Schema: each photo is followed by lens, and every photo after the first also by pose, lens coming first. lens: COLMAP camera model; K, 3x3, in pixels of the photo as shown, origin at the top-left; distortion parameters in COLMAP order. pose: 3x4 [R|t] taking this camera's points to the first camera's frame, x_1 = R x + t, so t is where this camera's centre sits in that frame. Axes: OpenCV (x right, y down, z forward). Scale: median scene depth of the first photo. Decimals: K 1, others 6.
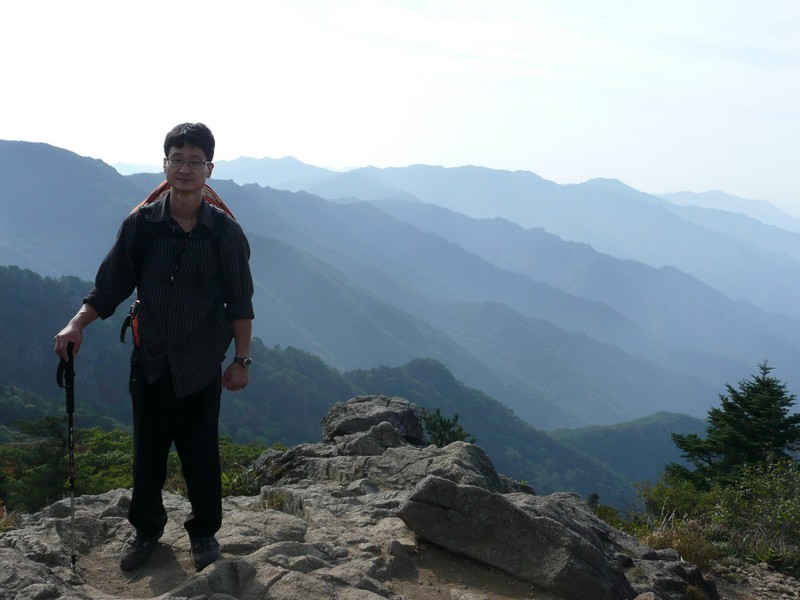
lens RADIAL K [[977.4, 0, 400.0], [0, 977.4, 300.0], [0, 0, 1]] dist [-0.007124, -0.001769]
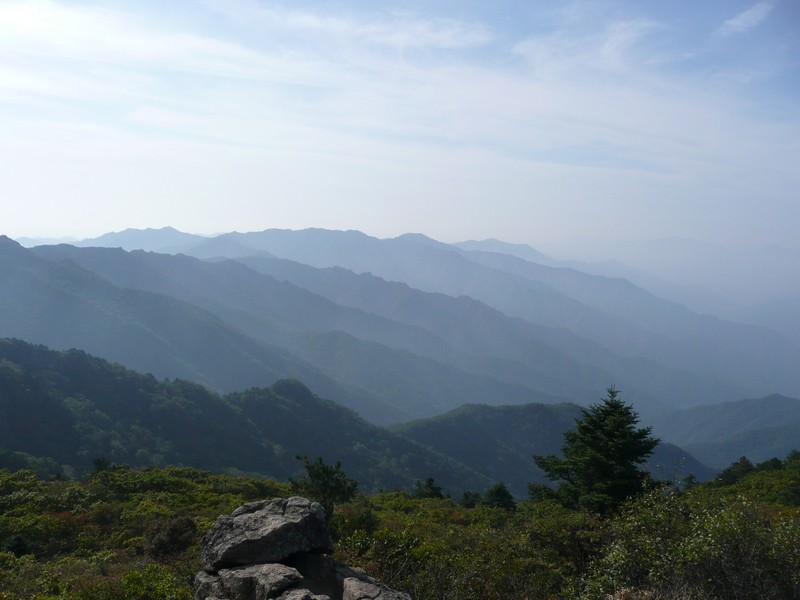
lens RADIAL K [[674.0, 0, 389.7], [0, 674.0, 303.2], [0, 0, 1]] dist [-0.010177, 0.007026]
pose [[0.979533, -0.062716, 0.191263, -0.005553], [0.068028, 0.997455, -0.021329, -0.011450], [-0.189439, 0.033903, 0.981307, 0.104531]]
